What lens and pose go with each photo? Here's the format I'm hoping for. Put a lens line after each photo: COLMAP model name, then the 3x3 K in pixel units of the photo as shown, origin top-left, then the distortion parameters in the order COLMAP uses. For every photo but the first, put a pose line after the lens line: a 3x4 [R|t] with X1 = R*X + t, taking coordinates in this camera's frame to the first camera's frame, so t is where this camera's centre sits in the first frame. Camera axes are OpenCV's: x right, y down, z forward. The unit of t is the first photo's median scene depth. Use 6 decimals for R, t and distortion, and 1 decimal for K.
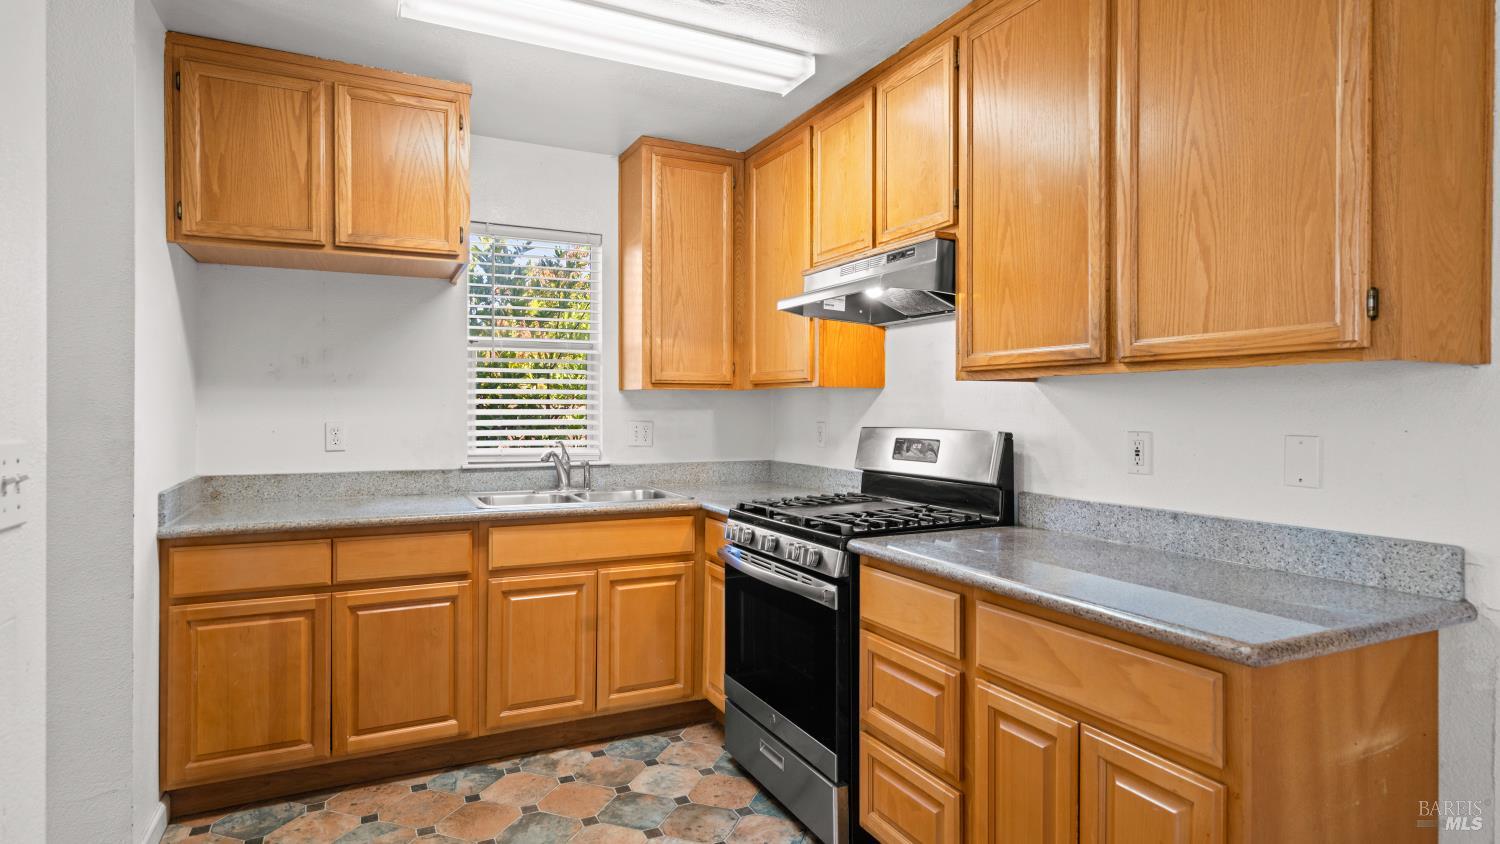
lens RADIAL K [[787.1, 0, 746.2], [0, 787.1, 412.7], [0, 0, 1]] dist [0.003067, 0.000988]
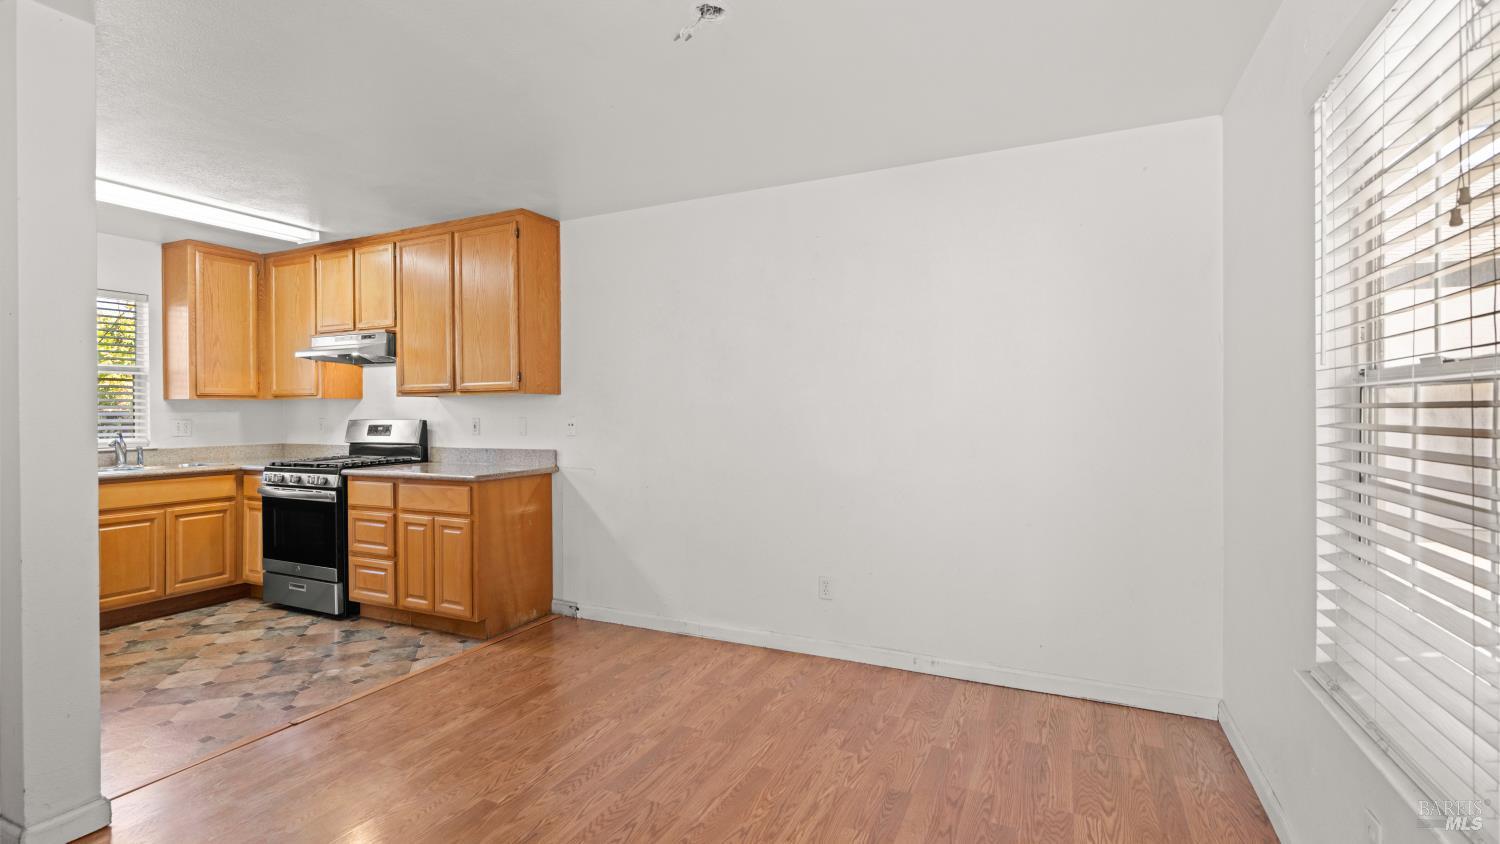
lens RADIAL K [[680.0, 0, 746.4], [0, 680.0, 411.4], [0, 0, 1]] dist [-0.003034, 0.001068]
pose [[0.782775, -0.009755, 0.622229, -0.135317], [0.012120, 0.999926, 0.000429, 0.010548], [-0.622187, 0.007206, 0.782835, -0.980659]]
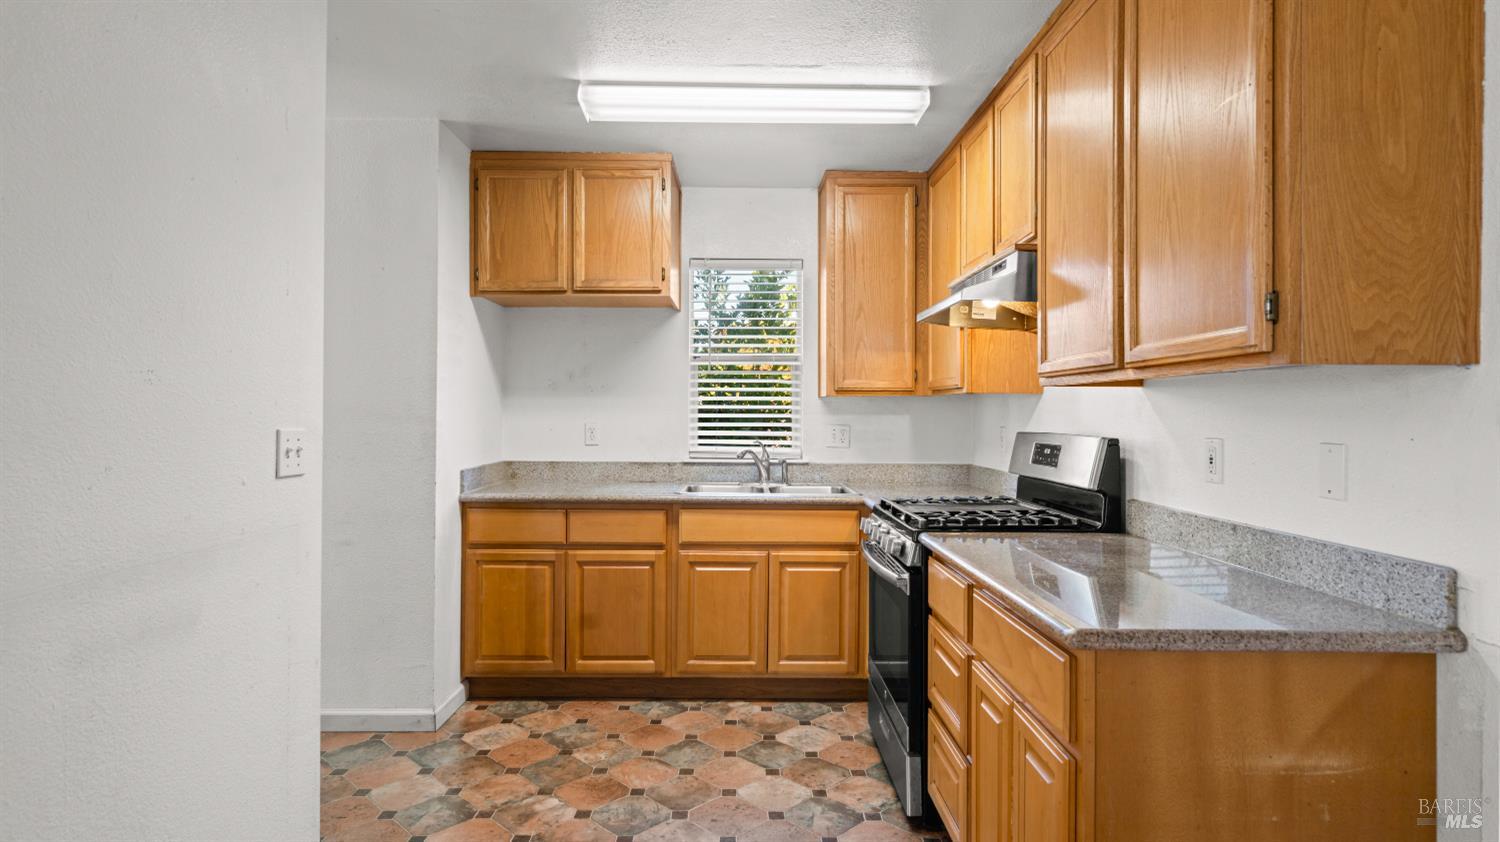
lens RADIAL K [[796.9, 0, 747.8], [0, 796.9, 411.7], [0, 0, 1]] dist [0.002059, 0.000857]
pose [[0.903810, 0.002011, -0.427929, 0.325002], [-0.005578, 0.999959, -0.007084, 0.001521], [0.427898, 0.008790, 0.903785, -0.092149]]
